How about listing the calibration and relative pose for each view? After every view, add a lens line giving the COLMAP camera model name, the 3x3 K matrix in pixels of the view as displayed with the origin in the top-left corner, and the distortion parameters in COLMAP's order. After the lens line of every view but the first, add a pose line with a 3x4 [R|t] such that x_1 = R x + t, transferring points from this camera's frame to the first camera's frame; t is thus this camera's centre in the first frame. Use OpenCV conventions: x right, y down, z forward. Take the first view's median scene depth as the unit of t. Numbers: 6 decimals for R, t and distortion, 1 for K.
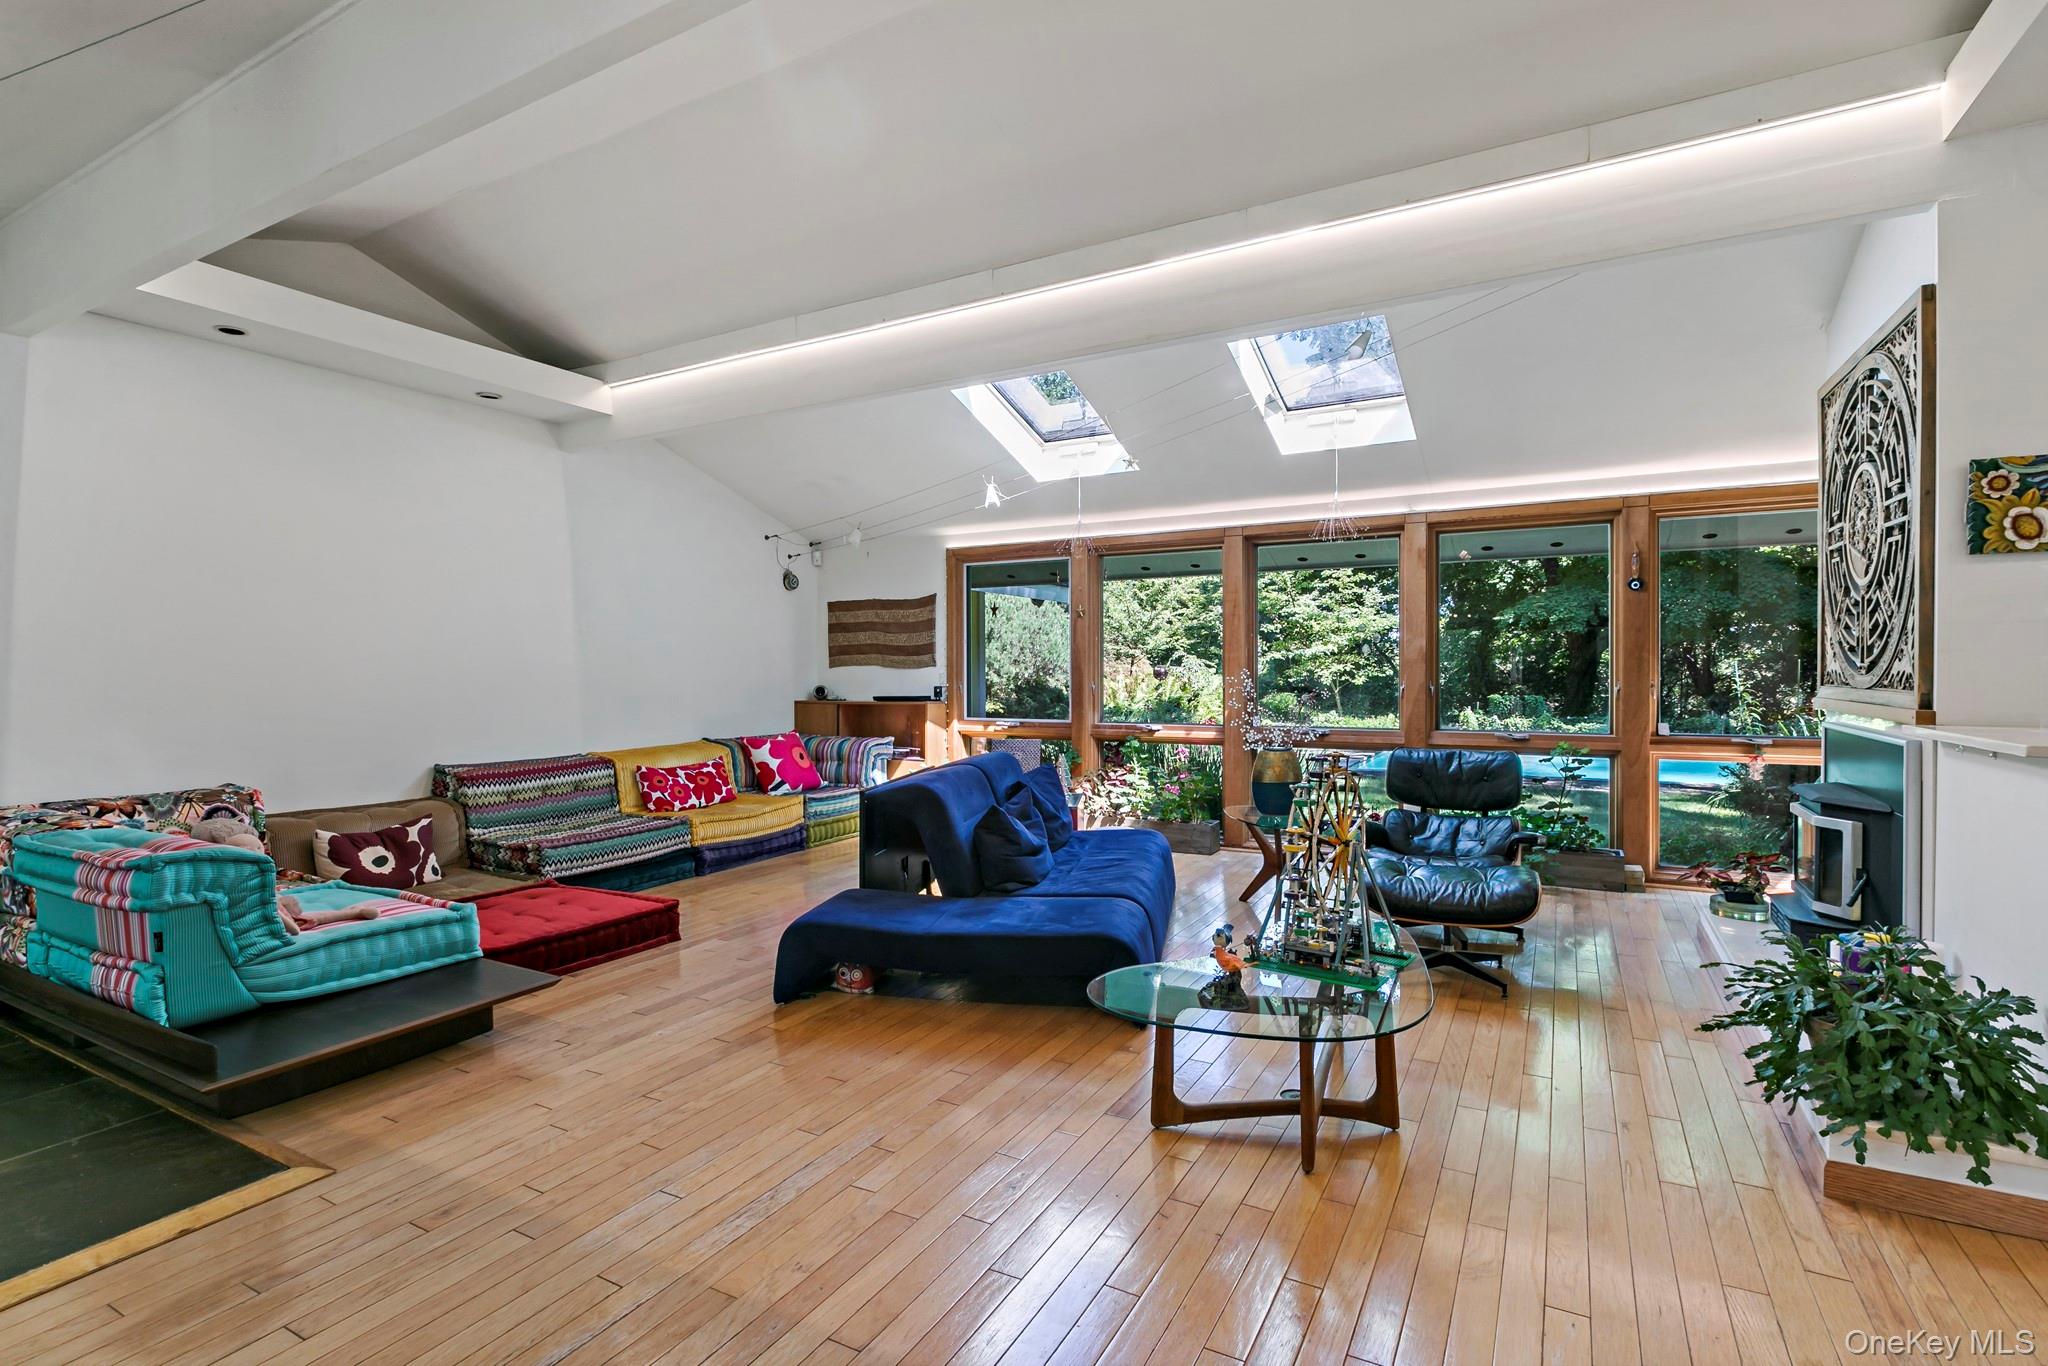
lens RADIAL K [[994.2, 0, 1024.0], [0, 994.2, 683.0], [0, 0, 1]] dist [0.001968, 0.000226]
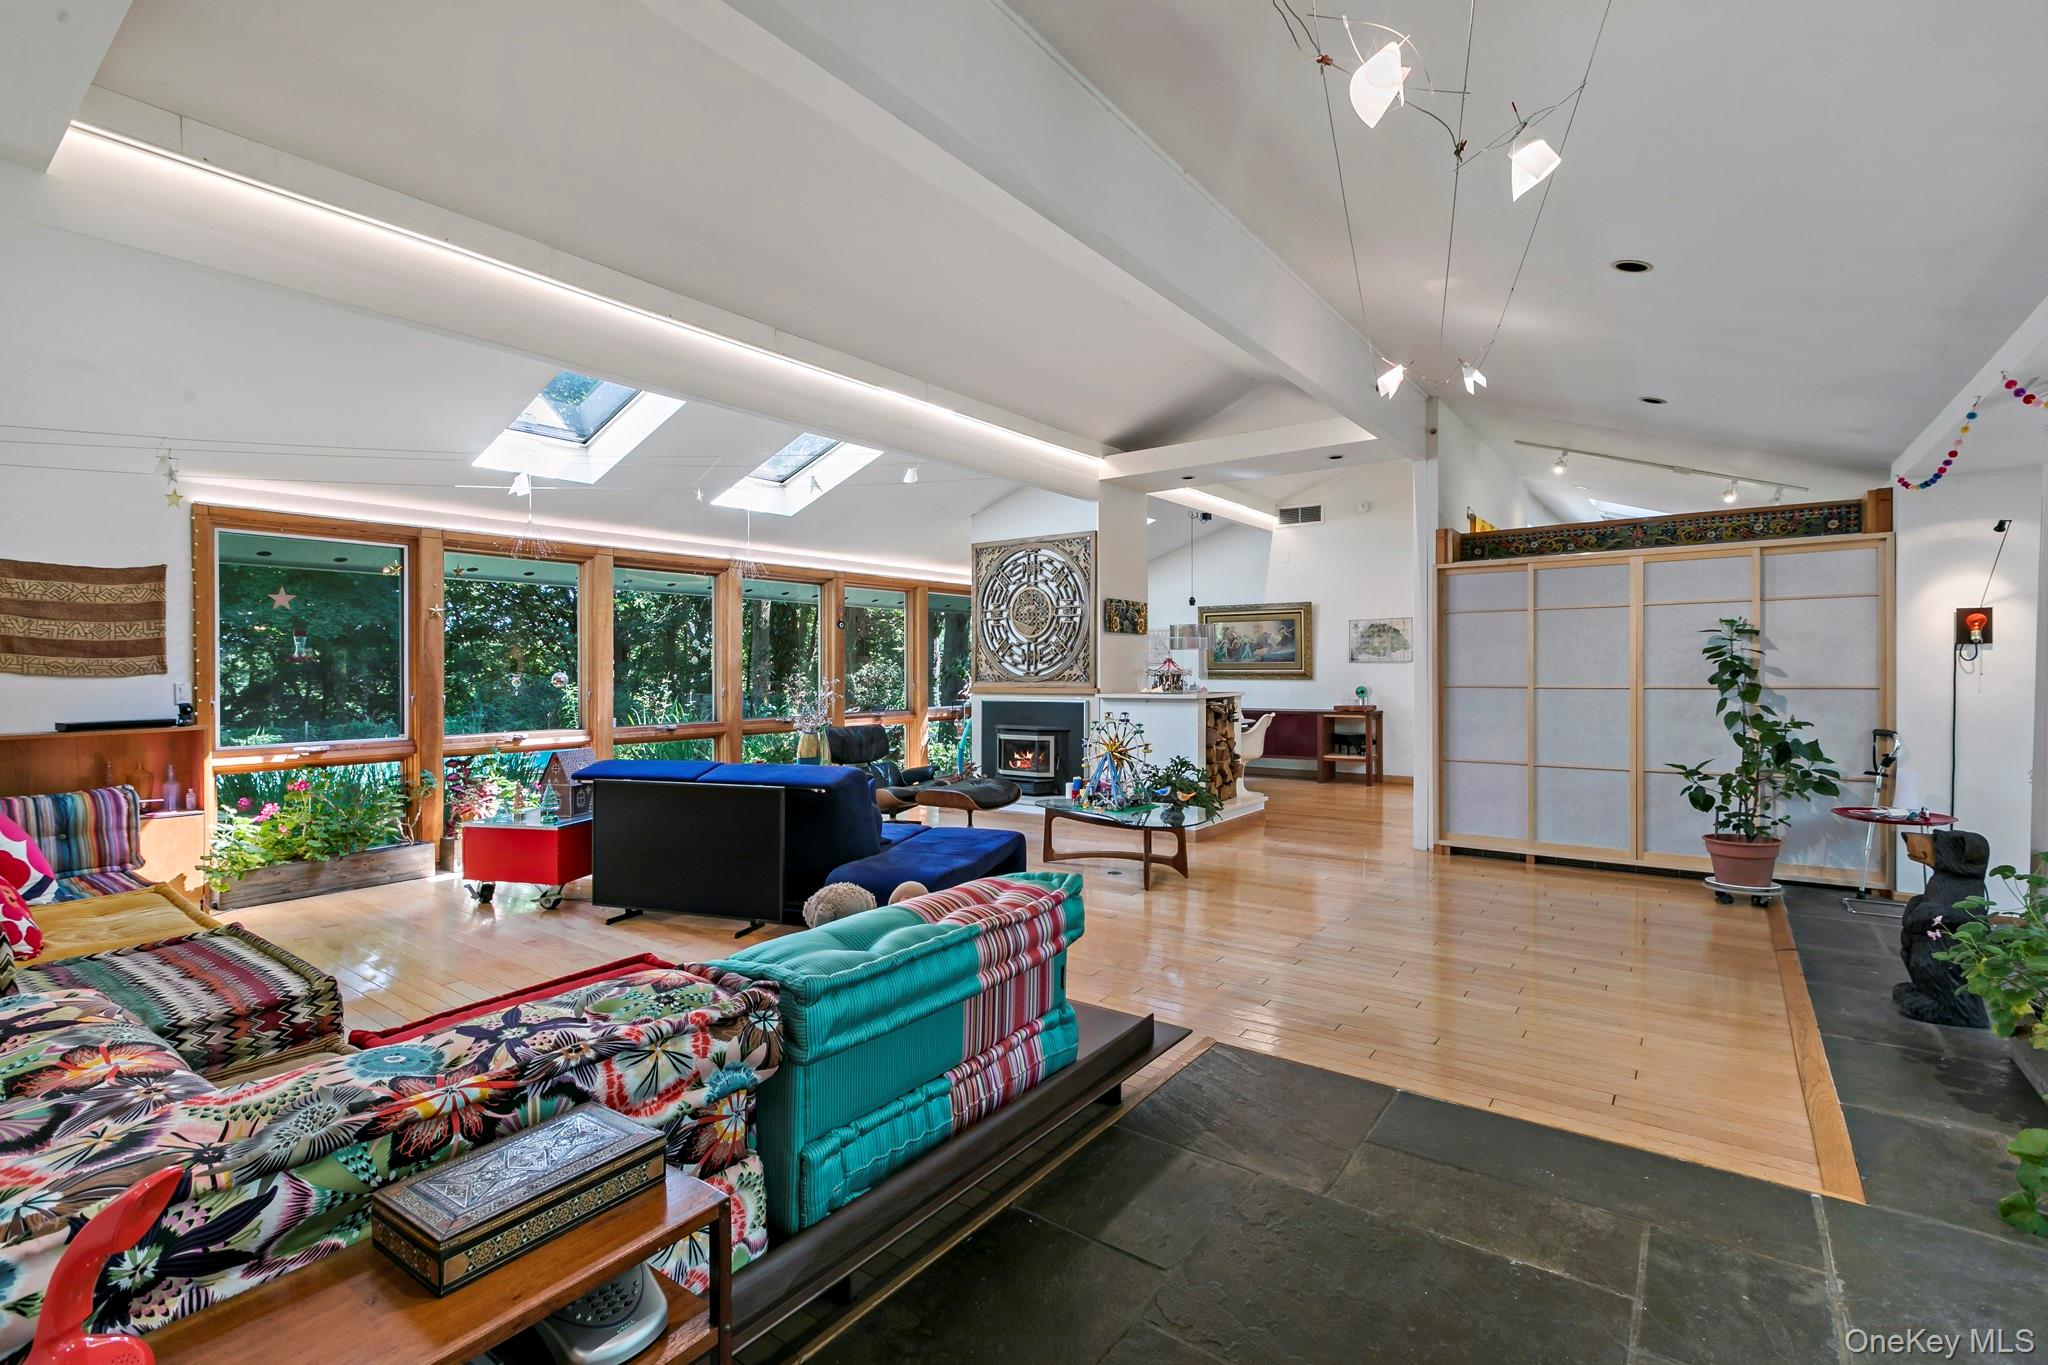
lens RADIAL K [[916.3, 0, 1024.0], [0, 916.3, 682.5], [0, 0, 1]] dist [-0.000595, -0.000055]
pose [[0.135199, -0.007176, 0.990792, -0.663012], [0.020370, 0.999783, 0.004461, -0.001852], [-0.990609, 0.019579, 0.135316, 0.364009]]
